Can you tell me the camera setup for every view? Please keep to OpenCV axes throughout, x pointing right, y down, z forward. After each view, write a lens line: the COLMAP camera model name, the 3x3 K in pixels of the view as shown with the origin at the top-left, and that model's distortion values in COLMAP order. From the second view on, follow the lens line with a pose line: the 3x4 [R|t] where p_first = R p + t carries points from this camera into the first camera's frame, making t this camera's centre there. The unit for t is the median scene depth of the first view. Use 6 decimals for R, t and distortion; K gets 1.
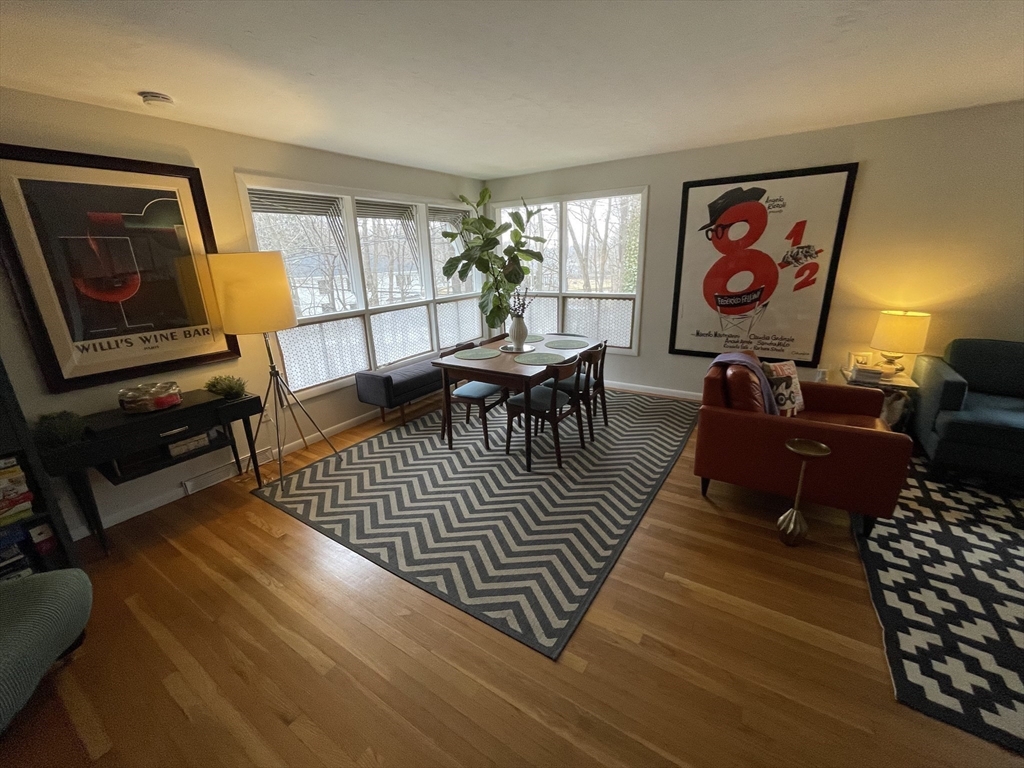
lens RADIAL K [[413.0, 0, 511.2], [0, 413.0, 380.8], [0, 0, 1]] dist [-0.001962, -0.000388]
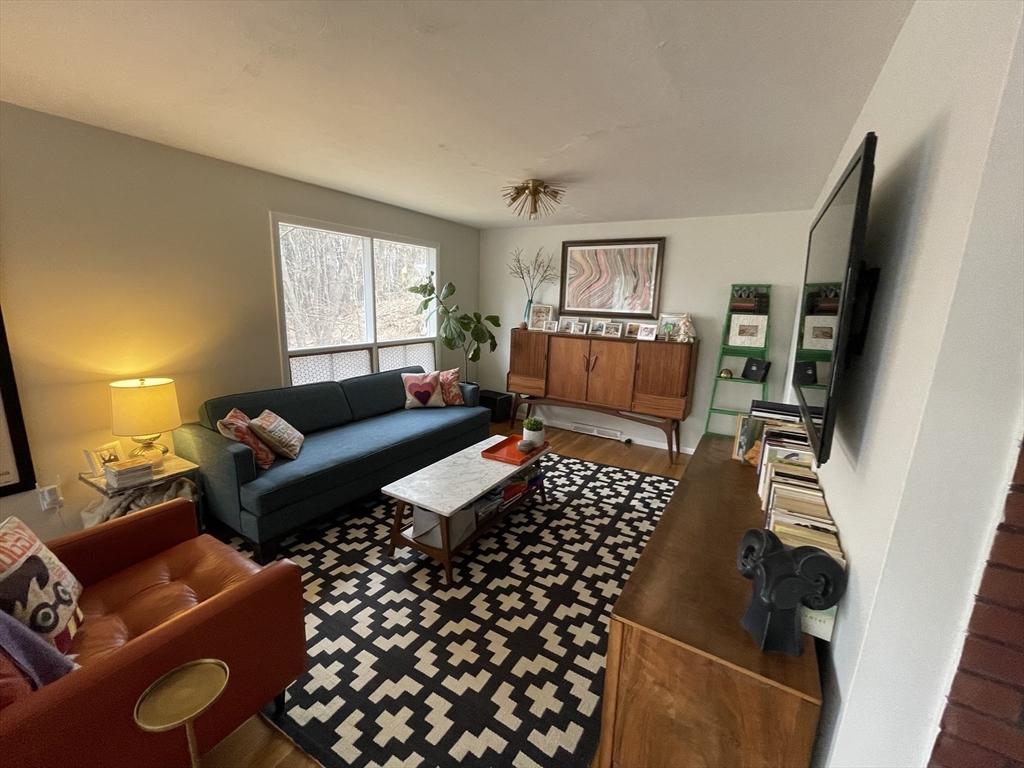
lens RADIAL K [[413.0, 0, 511.2], [0, 413.0, 380.8], [0, 0, 1]] dist [-0.001962, -0.000388]
pose [[-0.032041, -0.163502, 0.986022, 0.220224], [0.266150, 0.949513, 0.166097, -0.139538], [-0.963399, 0.267752, 0.013093, 0.407619]]
